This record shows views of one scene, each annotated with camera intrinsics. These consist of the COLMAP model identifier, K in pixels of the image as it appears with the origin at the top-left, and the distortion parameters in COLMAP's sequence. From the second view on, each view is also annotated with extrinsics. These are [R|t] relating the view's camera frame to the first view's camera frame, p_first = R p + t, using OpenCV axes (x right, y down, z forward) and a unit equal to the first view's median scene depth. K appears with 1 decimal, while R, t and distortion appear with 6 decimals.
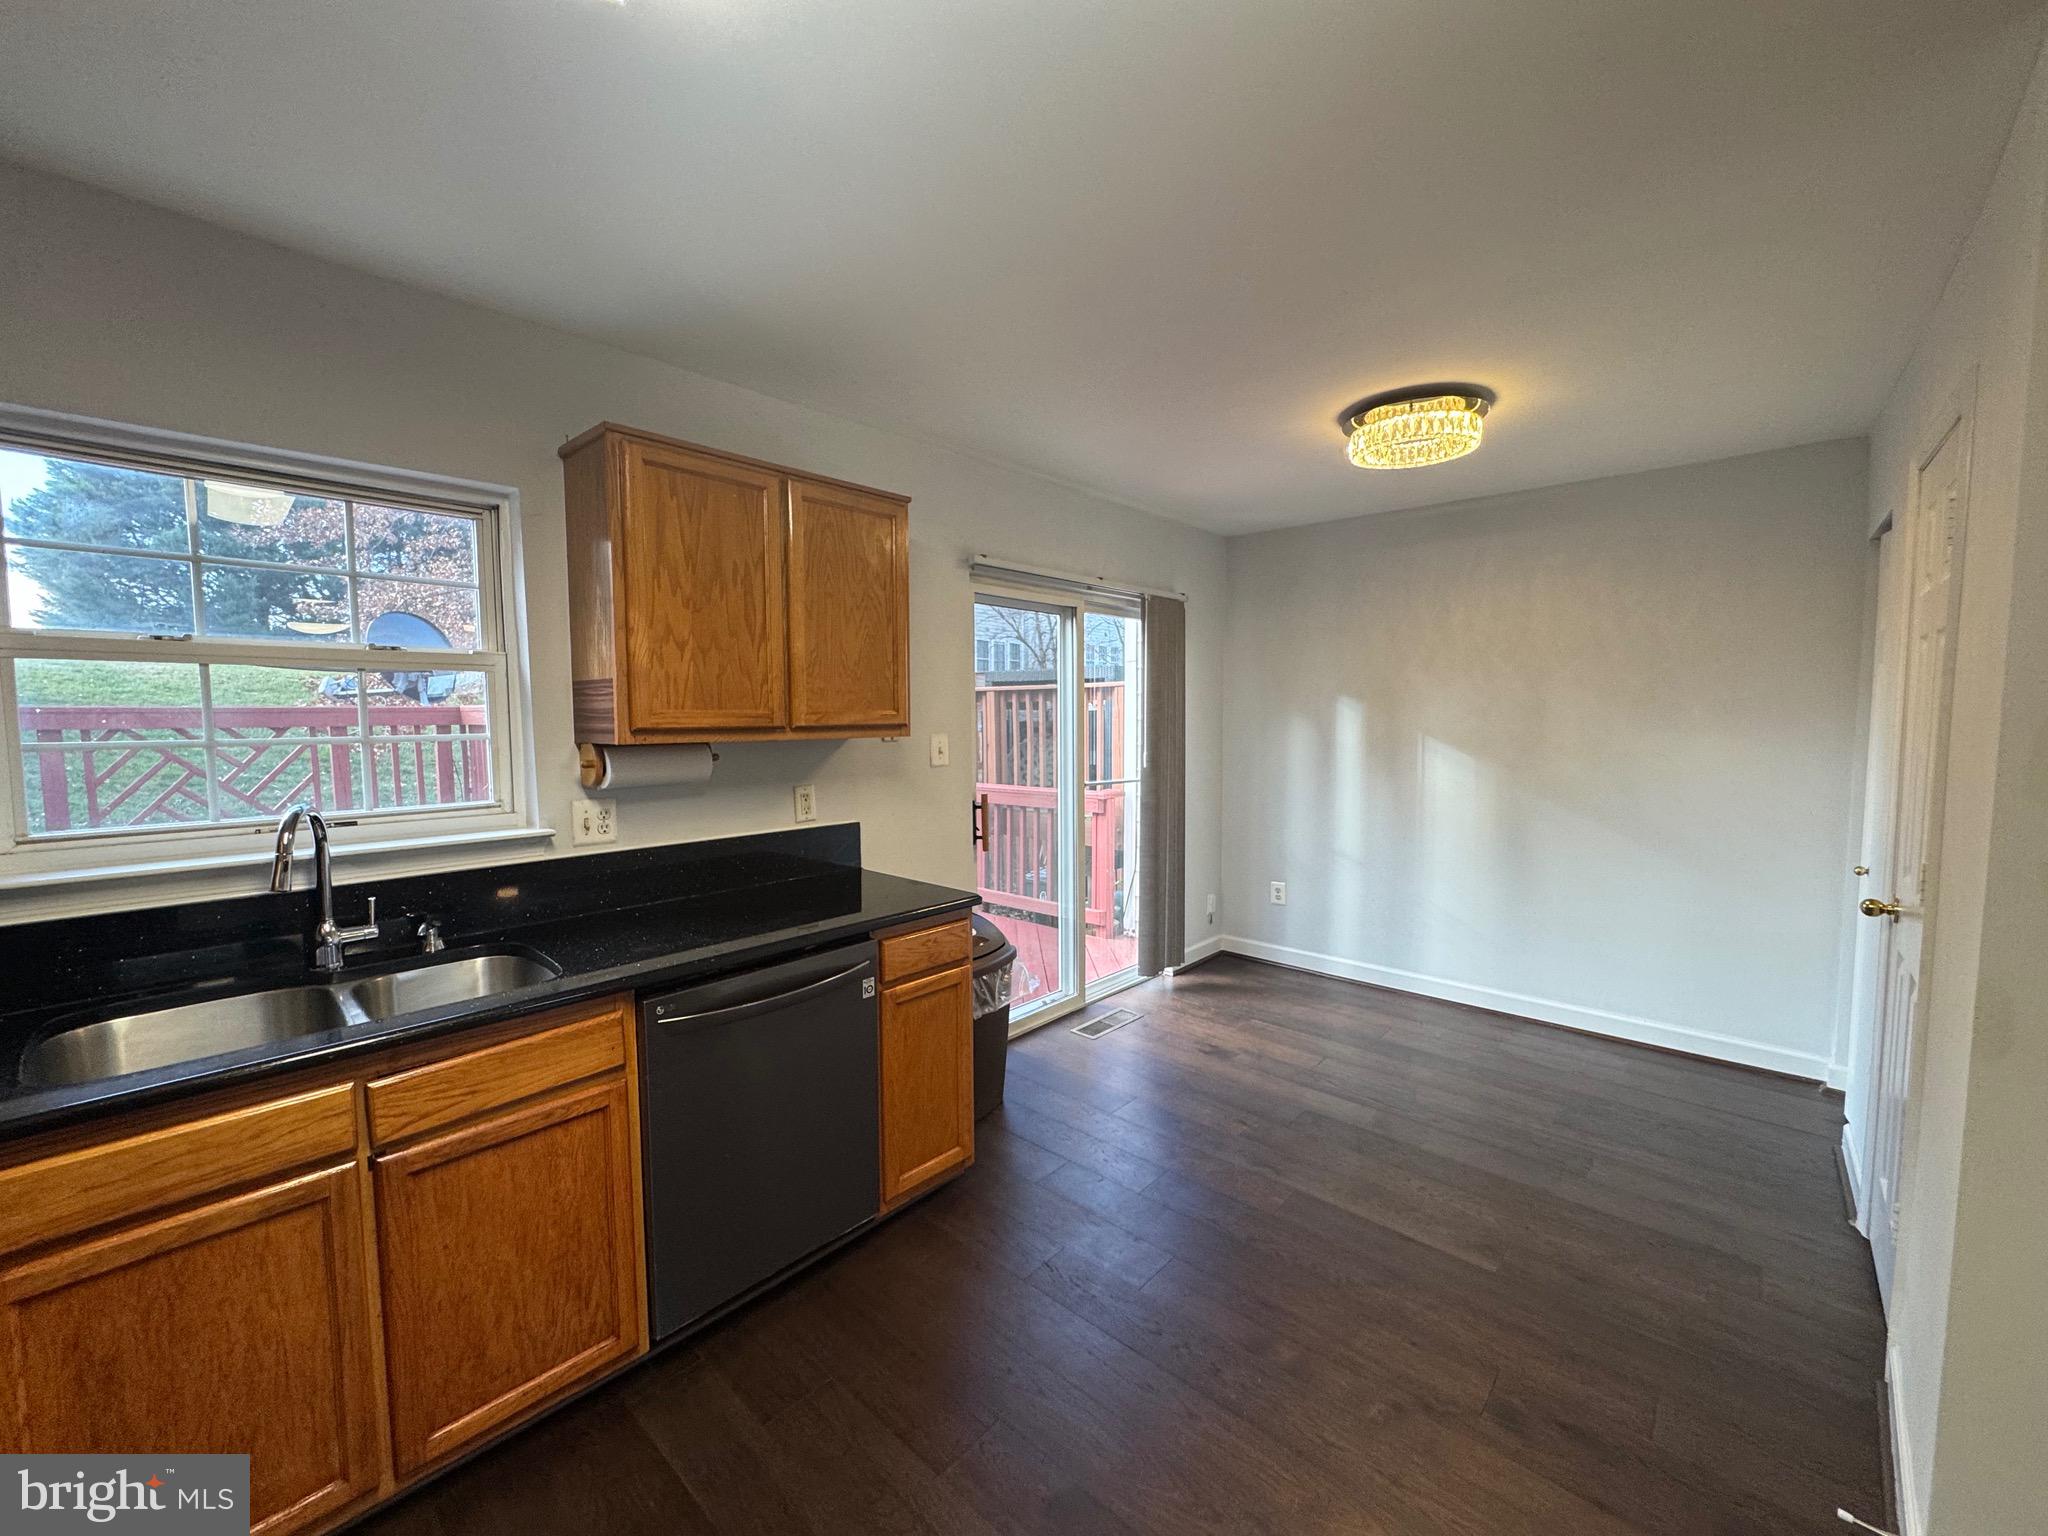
lens RADIAL K [[812.8, 0, 1020.2], [0, 812.8, 765.4], [0, 0, 1]] dist [-0.004781, 0.000087]
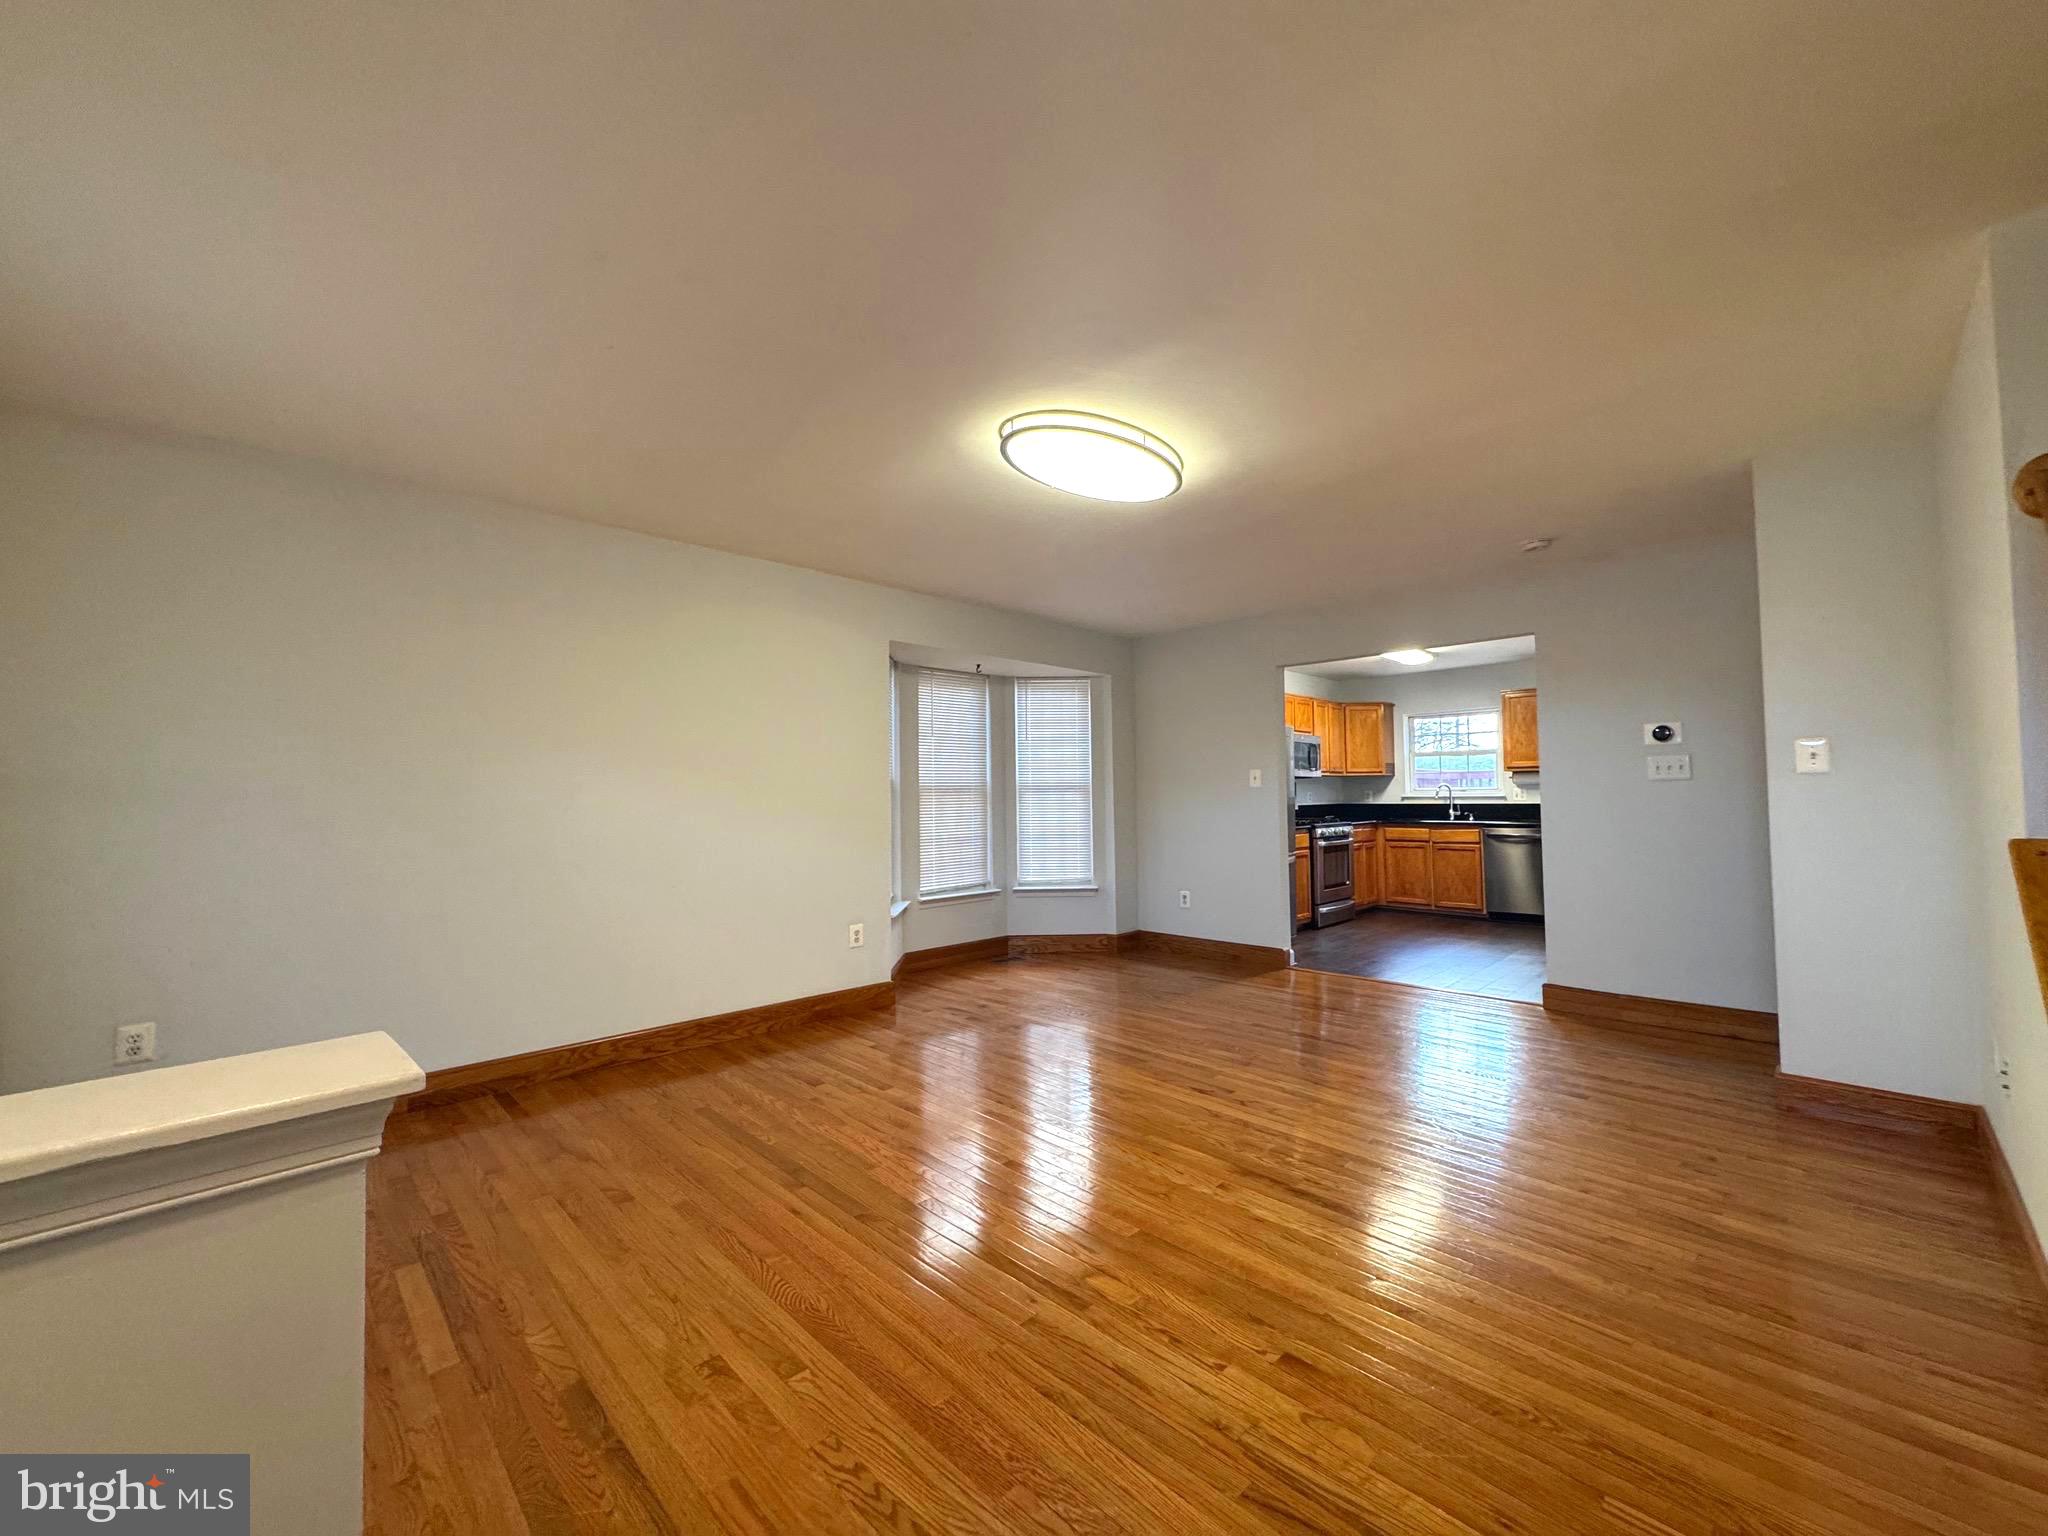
lens RADIAL K [[812.8, 0, 1020.2], [0, 812.8, 765.4], [0, 0, 1]] dist [-0.004781, 0.000087]
pose [[-0.050776, -0.033600, -0.998145, 3.168853], [-0.051886, 0.998173, -0.030962, 0.170471], [0.997361, 0.050217, -0.052427, -1.000638]]
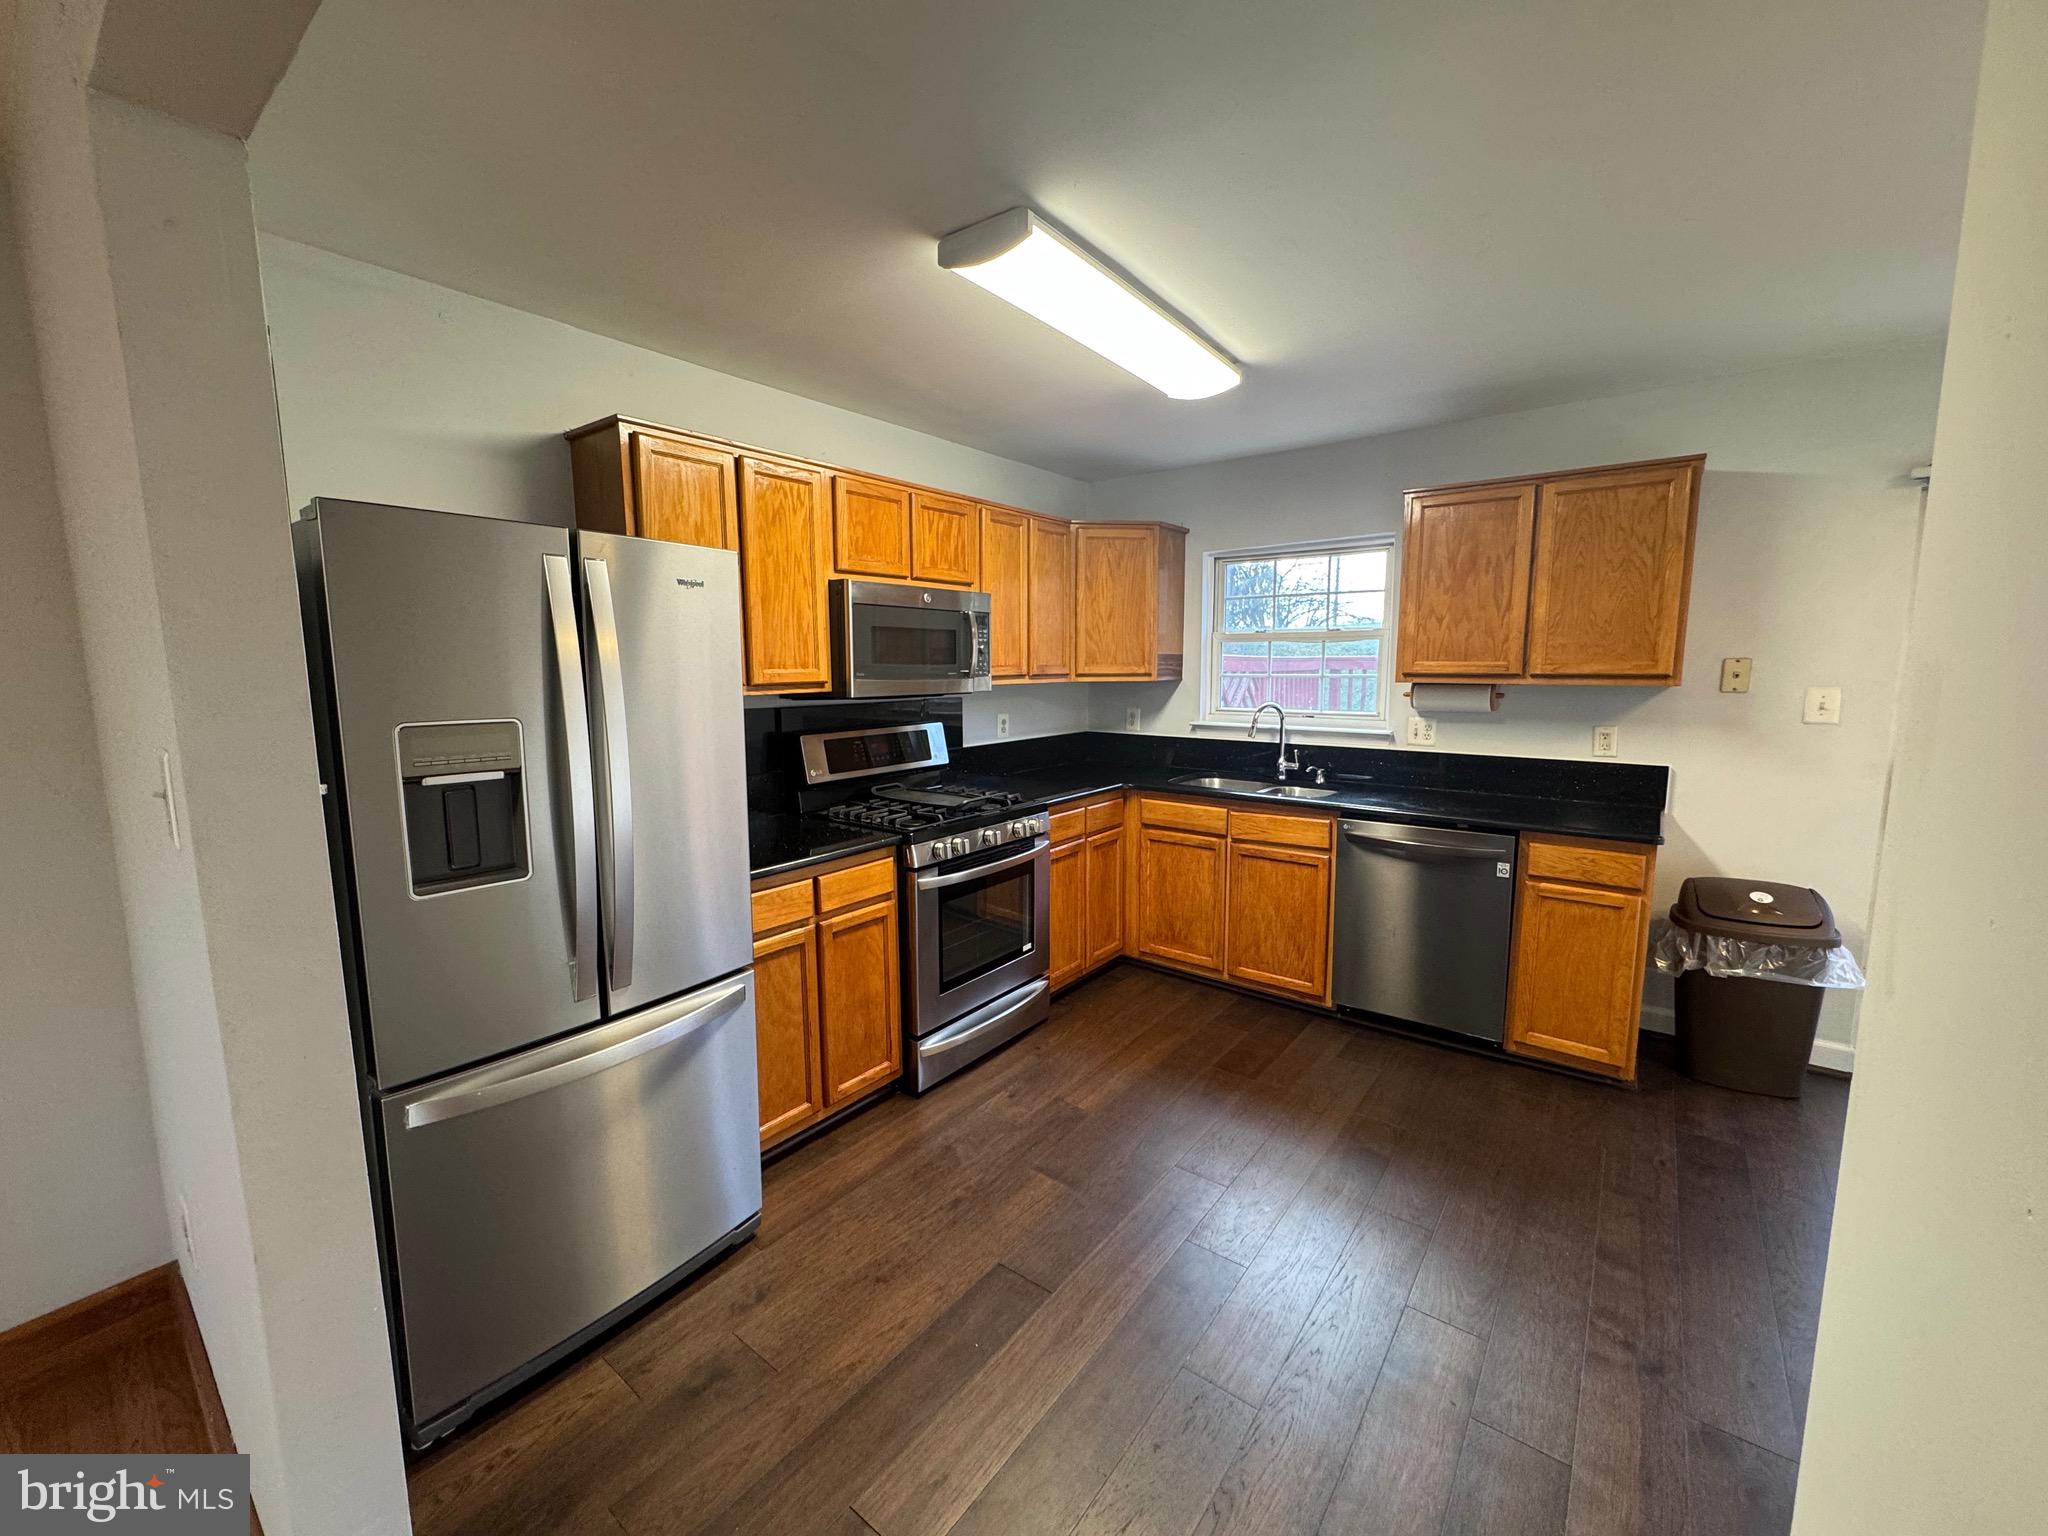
lens RADIAL K [[812.8, 0, 1020.2], [0, 812.8, 765.4], [0, 0, 1]] dist [-0.004781, 0.000087]
pose [[0.080221, 0.130359, -0.988216, 1.029806], [-0.060412, 0.990225, 0.125720, -0.017817], [0.994945, 0.049614, 0.087312, 0.076693]]
